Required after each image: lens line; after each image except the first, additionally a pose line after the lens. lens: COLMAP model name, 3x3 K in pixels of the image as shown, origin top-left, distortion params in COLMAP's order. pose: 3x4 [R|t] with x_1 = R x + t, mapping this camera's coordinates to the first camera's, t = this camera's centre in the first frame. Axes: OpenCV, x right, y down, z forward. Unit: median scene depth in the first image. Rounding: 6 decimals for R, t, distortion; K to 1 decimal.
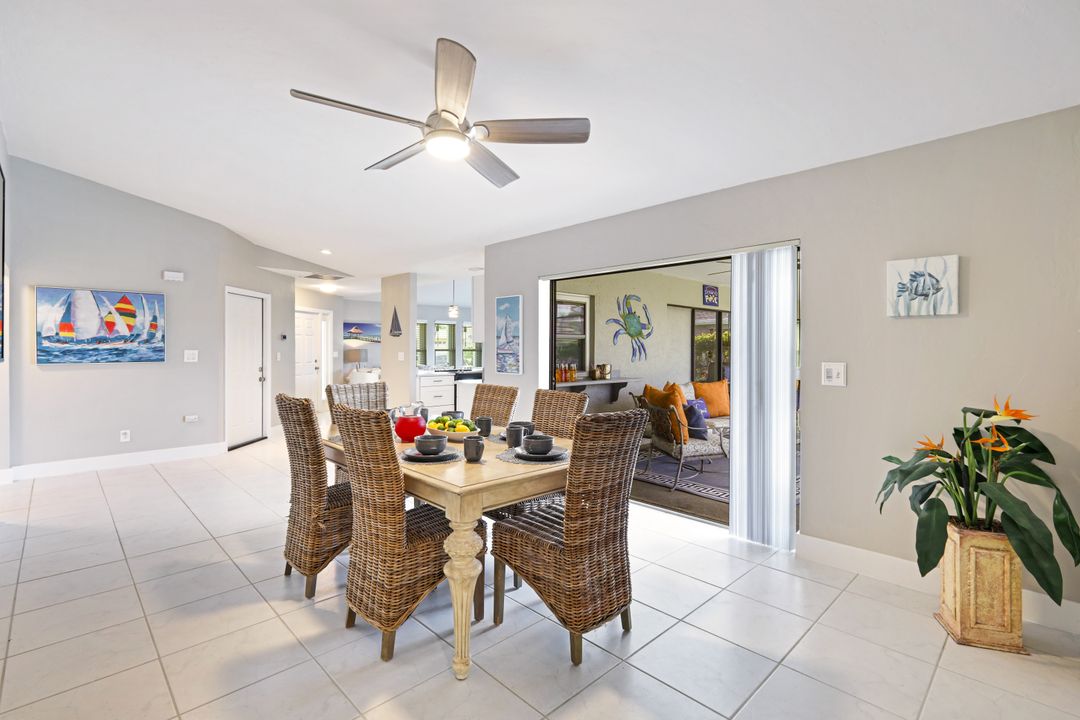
lens RADIAL K [[483.2, 0, 528.5], [0, 483.2, 352.1], [0, 0, 1]] dist [0.002008, 0.000430]
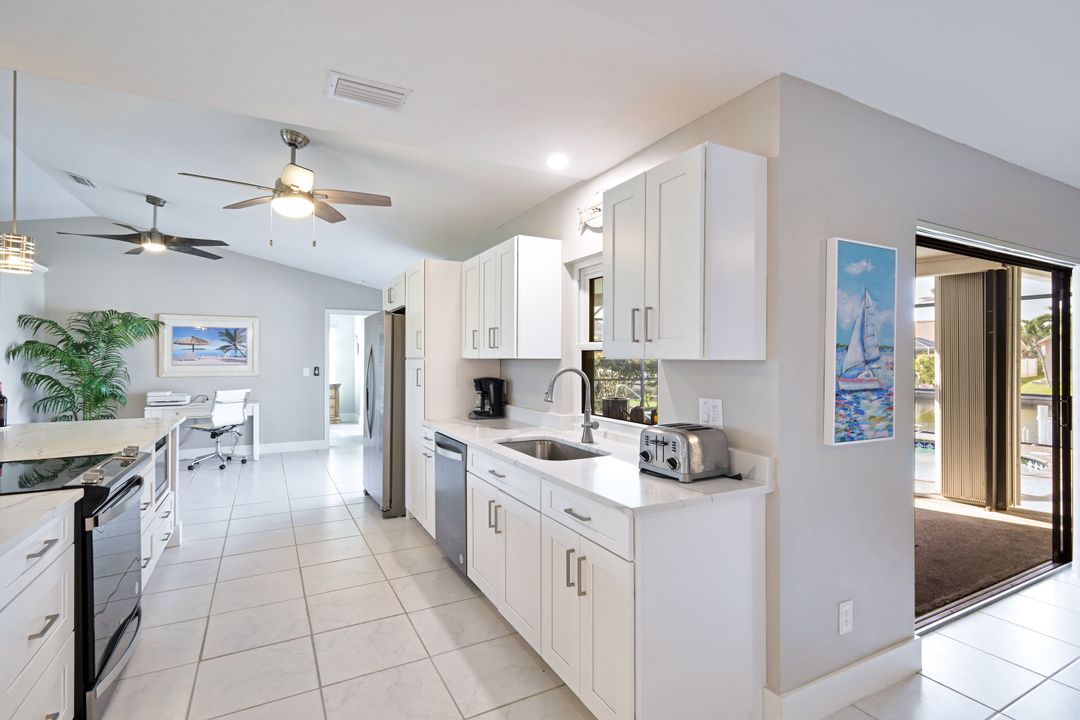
lens RADIAL K [[507.4, 0, 517.9], [0, 507.4, 358.3], [0, 0, 1]] dist [-0.001074, -0.000351]
pose [[0.262062, -0.007066, 0.965025, -0.496537], [0.008628, 0.999950, 0.004979, -0.026280], [-0.965013, 0.007021, 0.262110, 1.130229]]
